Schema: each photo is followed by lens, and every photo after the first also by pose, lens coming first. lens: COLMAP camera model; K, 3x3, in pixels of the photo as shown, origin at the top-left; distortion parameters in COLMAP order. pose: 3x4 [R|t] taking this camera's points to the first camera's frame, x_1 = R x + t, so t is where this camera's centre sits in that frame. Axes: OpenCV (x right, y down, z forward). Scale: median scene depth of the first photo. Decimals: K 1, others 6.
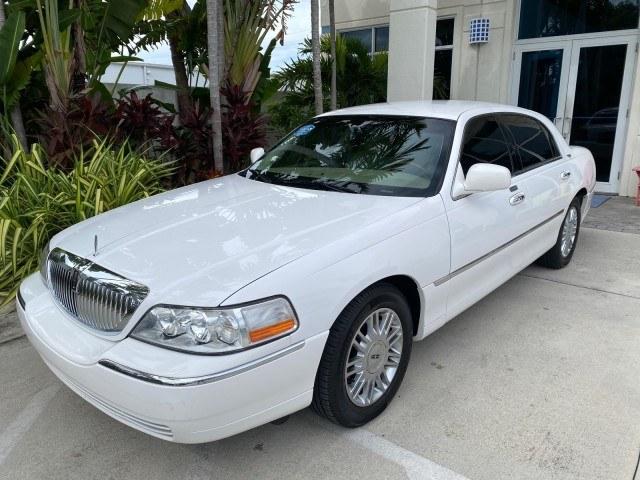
lens RADIAL K [[494.1, 0, 319.5], [0, 494.1, 235.0], [0, 0, 1]] dist [0.006727, 0.002109]
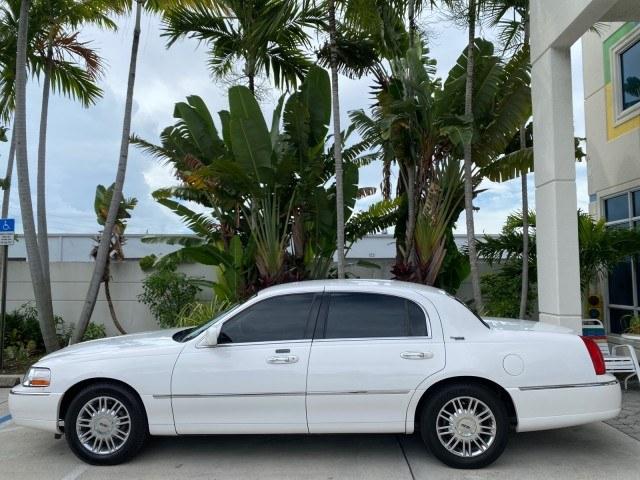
lens RADIAL K [[491.7, 0, 318.9], [0, 491.7, 237.9], [0, 0, 1]] dist [0.021486, -0.022146]
pose [[0.608342, -0.057212, -0.791610, 0.910057], [-0.195291, 0.955943, -0.219168, -0.071399], [0.769273, 0.287923, 0.570368, 0.175254]]
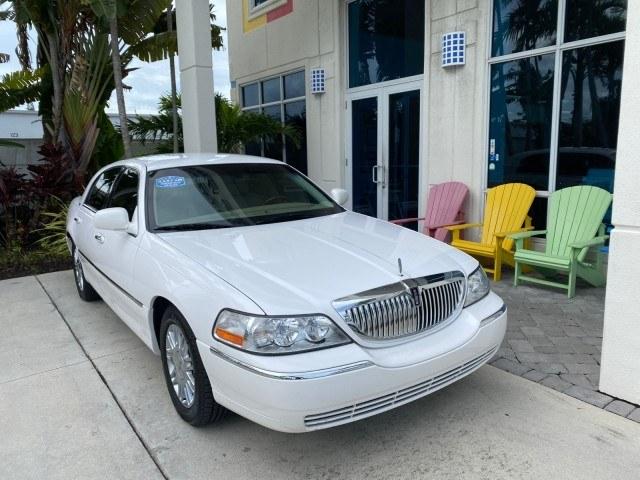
lens RADIAL K [[491.7, 0, 316.9], [0, 491.7, 239.5], [0, 0, 1]] dist [0.021486, -0.022146]
pose [[0.962882, 0.032164, -0.268000, 1.010660], [-0.051707, 0.996467, -0.066185, -0.040822], [0.264924, 0.077586, 0.961143, 0.099289]]
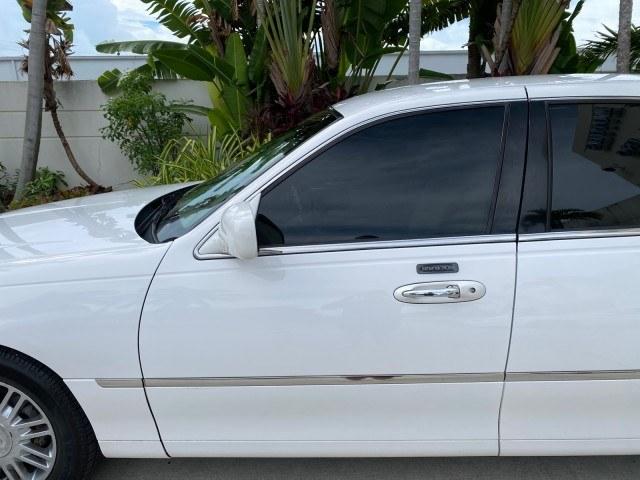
lens RADIAL K [[491.7, 0, 316.1], [0, 491.7, 233.9], [0, 0, 1]] dist [0.021486, -0.022146]
pose [[0.619324, 0.186957, -0.762552, 0.412894], [-0.175708, 0.979605, 0.097467, -0.094074], [0.765222, 0.073623, 0.639543, 0.394597]]
